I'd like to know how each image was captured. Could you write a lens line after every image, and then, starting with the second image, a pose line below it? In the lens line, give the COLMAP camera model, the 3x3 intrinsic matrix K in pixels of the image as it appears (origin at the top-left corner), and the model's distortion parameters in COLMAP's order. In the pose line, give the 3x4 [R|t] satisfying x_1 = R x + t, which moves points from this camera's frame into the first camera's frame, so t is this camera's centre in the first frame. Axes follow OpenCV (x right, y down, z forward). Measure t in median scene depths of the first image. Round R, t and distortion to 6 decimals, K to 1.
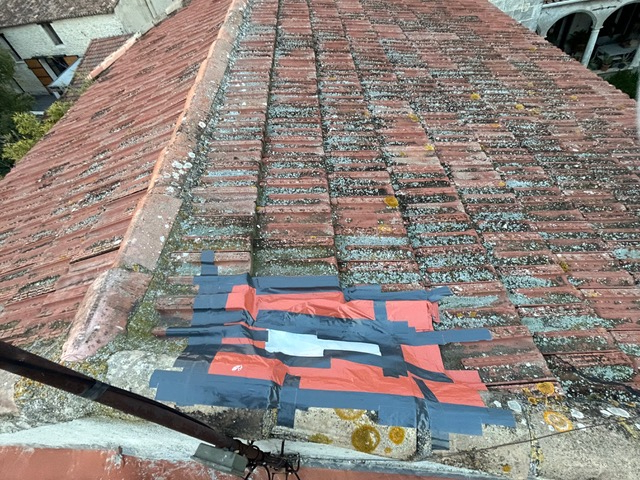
lens RADIAL K [[336.3, 0, 320.6], [0, 336.3, 239.5], [0, 0, 1]] dist [-0.002810, 0.003603]
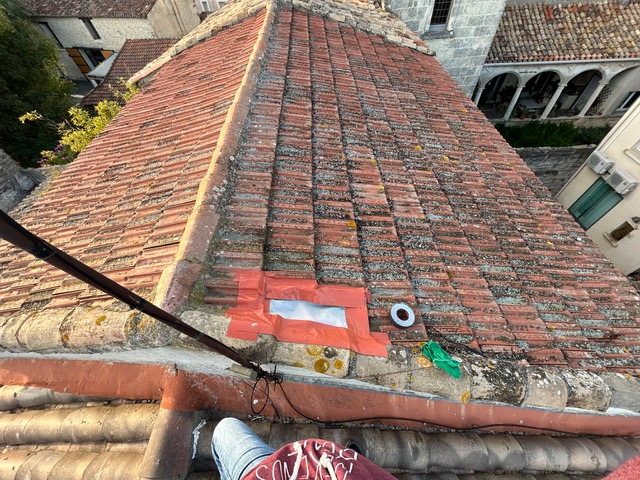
lens RADIAL K [[257.0, 0, 319.2], [0, 257.0, 239.8], [0, 0, 1]] dist [0.001458, 0.000044]
pose [[0.993951, 0.085315, 0.069155, -0.020410], [-0.089737, 0.993934, 0.063577, -0.100473], [-0.063312, -0.069399, 0.995578, -0.193346]]
